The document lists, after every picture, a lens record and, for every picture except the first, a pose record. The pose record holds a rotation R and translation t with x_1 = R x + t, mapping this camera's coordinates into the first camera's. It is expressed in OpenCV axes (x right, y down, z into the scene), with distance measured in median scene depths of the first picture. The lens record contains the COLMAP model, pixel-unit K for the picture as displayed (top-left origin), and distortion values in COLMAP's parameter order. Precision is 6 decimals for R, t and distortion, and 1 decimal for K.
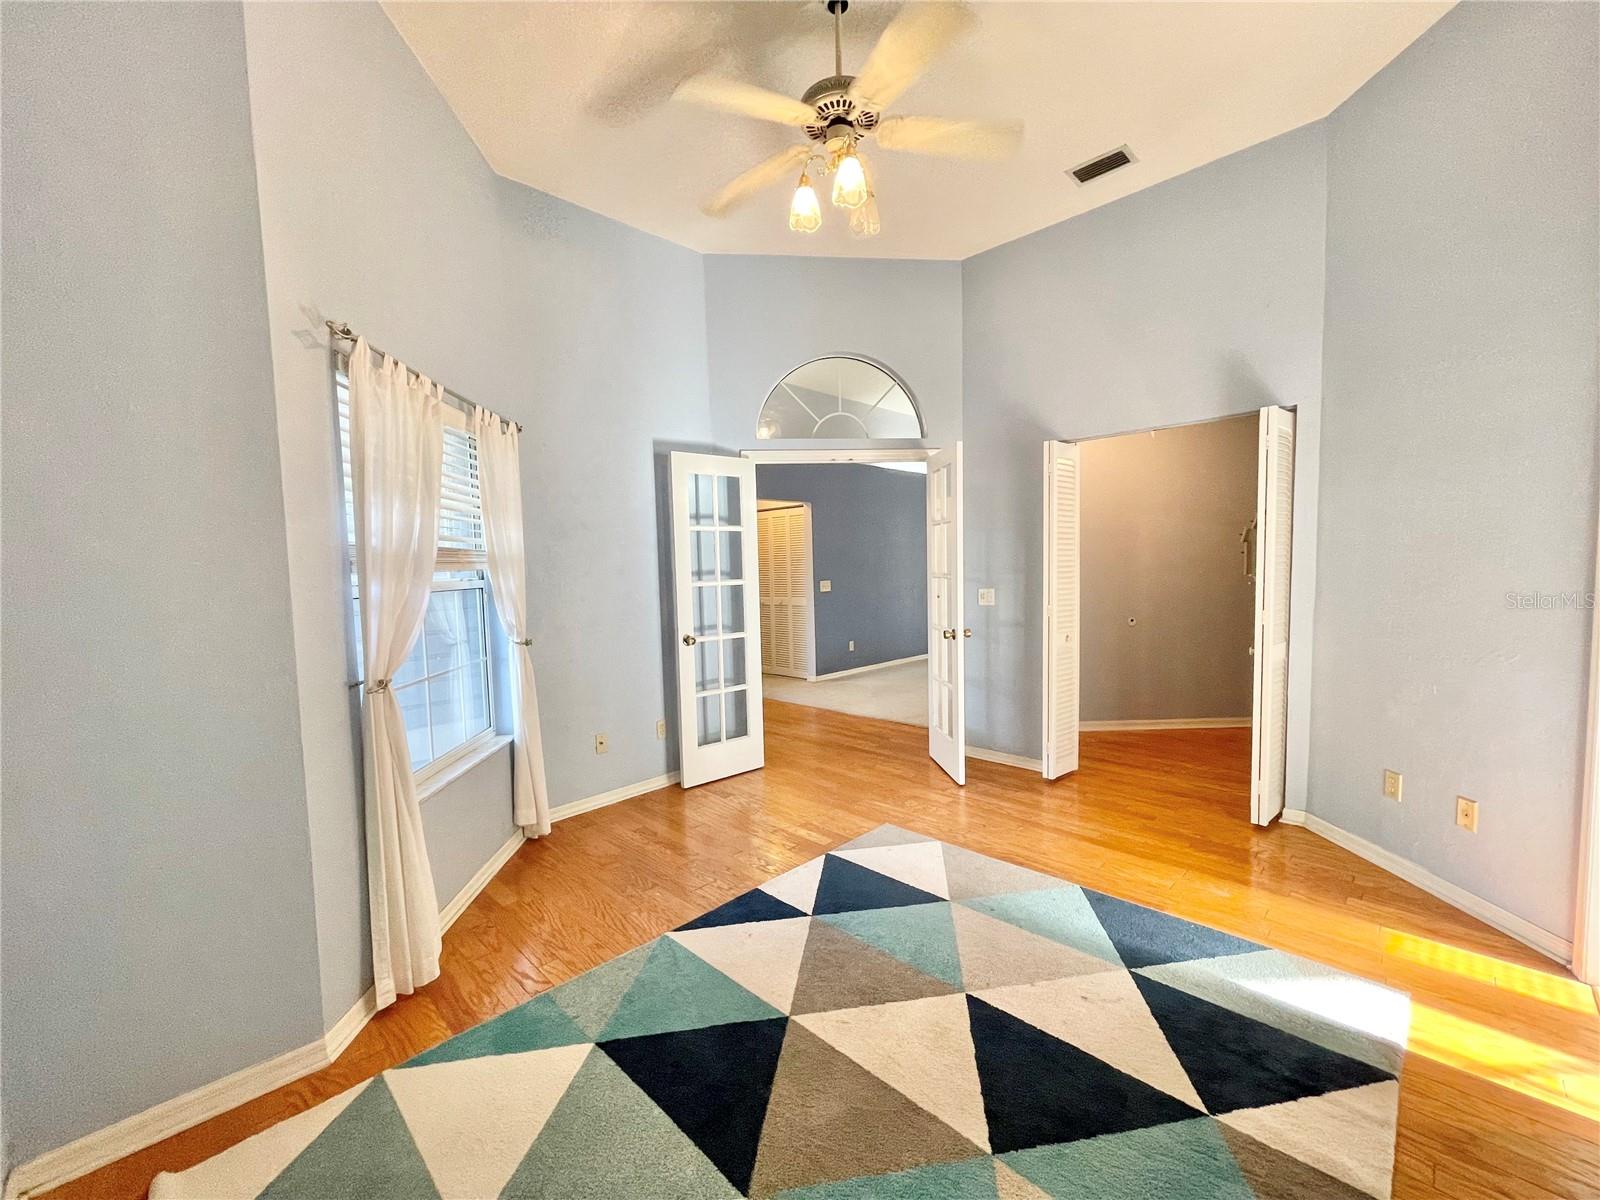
lens RADIAL K [[645.0, 0, 795.2], [0, 645.0, 607.3], [0, 0, 1]] dist [-0.001772, -0.000378]
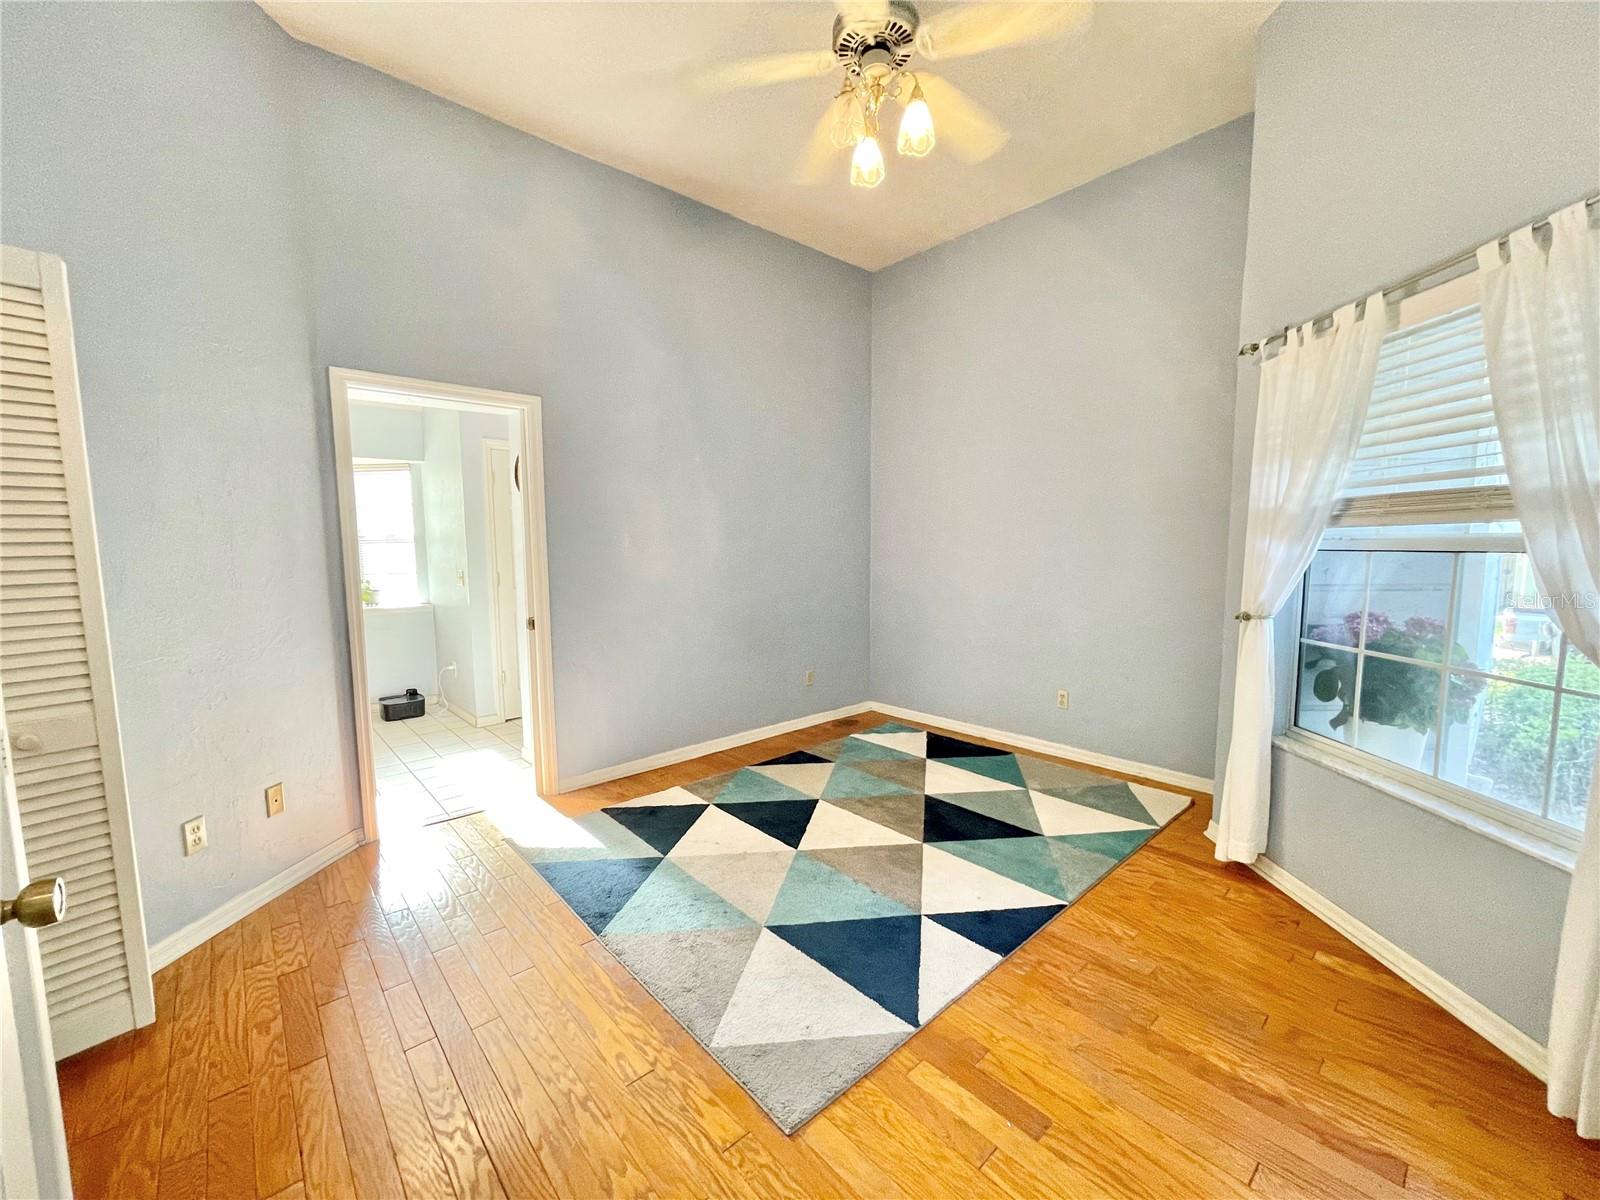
lens RADIAL K [[645.0, 0, 795.2], [0, 645.0, 607.3], [0, 0, 1]] dist [-0.001772, -0.000378]
pose [[-0.997763, 0.031202, 0.059116, 0.145290], [0.040834, 0.984692, 0.169454, -0.127809], [-0.052924, 0.171489, -0.983763, 1.946927]]
